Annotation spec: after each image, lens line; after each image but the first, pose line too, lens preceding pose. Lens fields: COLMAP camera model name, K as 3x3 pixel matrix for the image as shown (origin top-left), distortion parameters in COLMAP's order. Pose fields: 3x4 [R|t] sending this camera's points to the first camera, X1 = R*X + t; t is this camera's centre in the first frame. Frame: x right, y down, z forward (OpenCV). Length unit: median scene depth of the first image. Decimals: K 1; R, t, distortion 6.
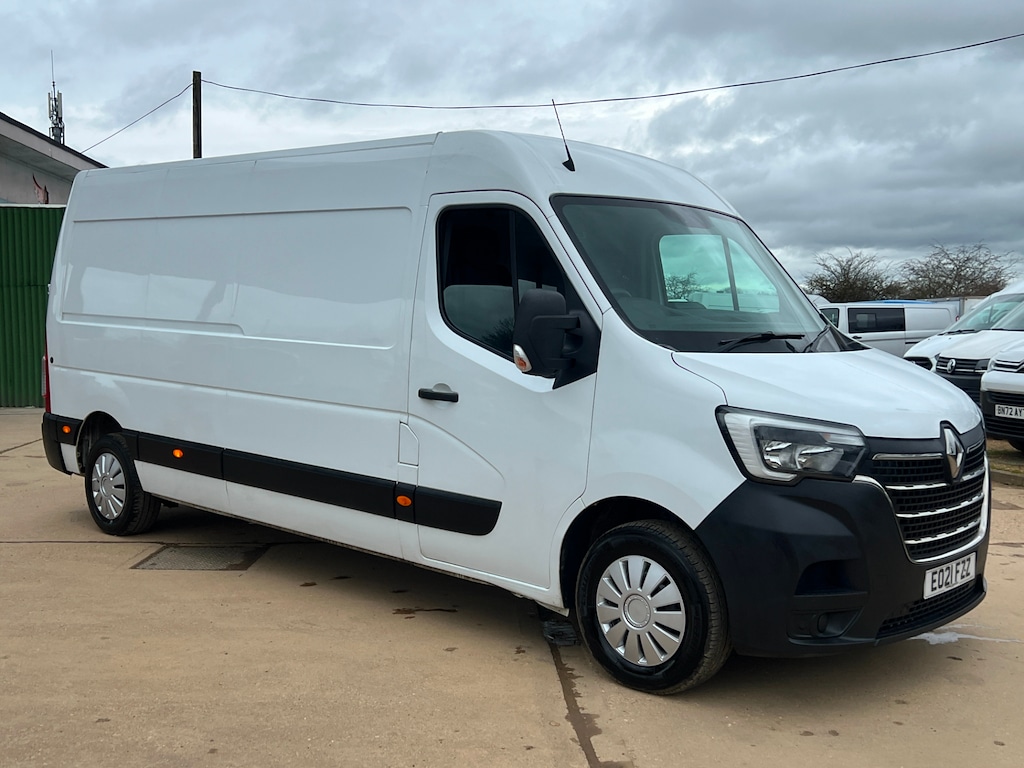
lens RADIAL K [[1112.7, 0, 512.0], [0, 1112.7, 384.0], [0, 0, 1]] dist [0.141530, -0.308277]
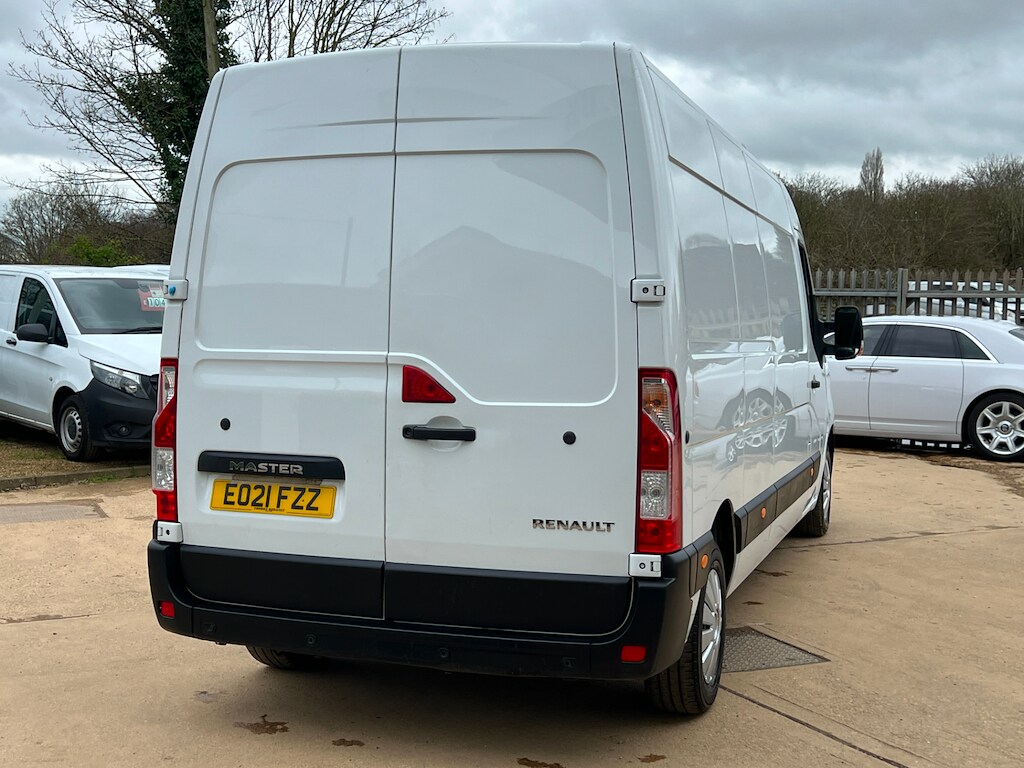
lens RADIAL K [[1274.5, 0, 506.2], [0, 1274.5, 382.4], [0, 0, 1]] dist [0.178026, -0.457881]
pose [[-0.394070, -0.066743, 0.916654, -1.375890], [0.044117, 0.994836, 0.091402, -0.154026], [-0.918021, 0.076459, -0.389091, 2.006423]]
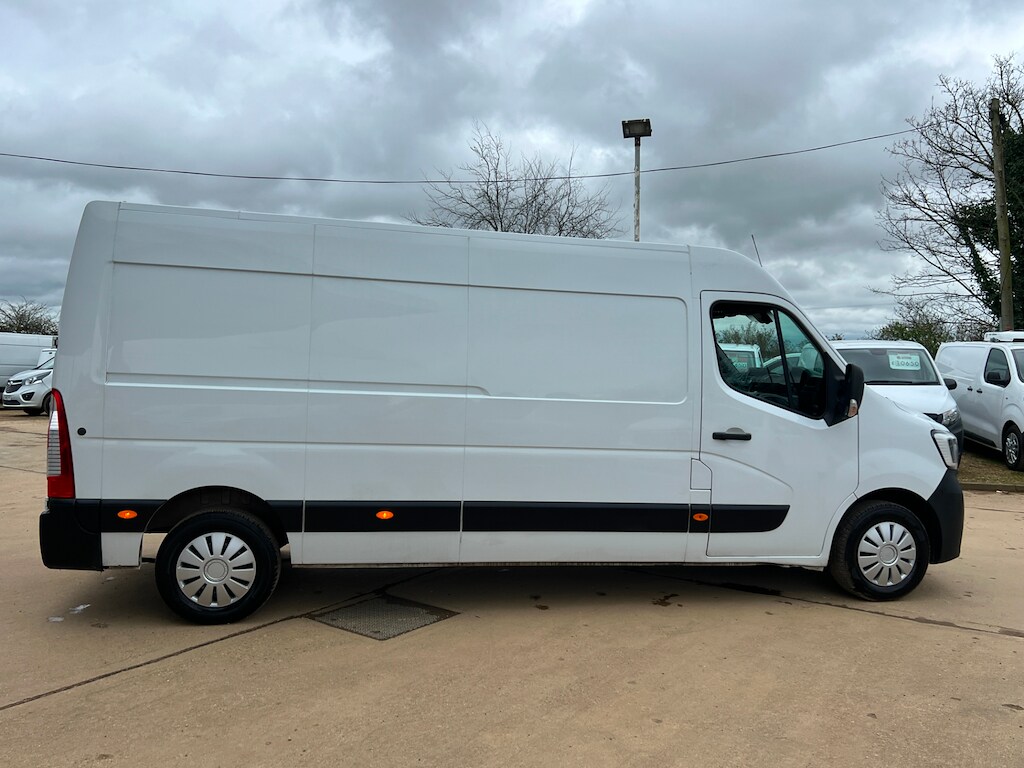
lens RADIAL K [[811.8, 0, 518.9], [0, 811.8, 387.5], [0, 0, 1]] dist [0.063530, -0.070584]
pose [[0.591367, -0.023904, 0.806049, -1.082511], [0.038064, 0.999274, 0.001708, -0.064969], [-0.805504, 0.029671, 0.591847, 0.633133]]
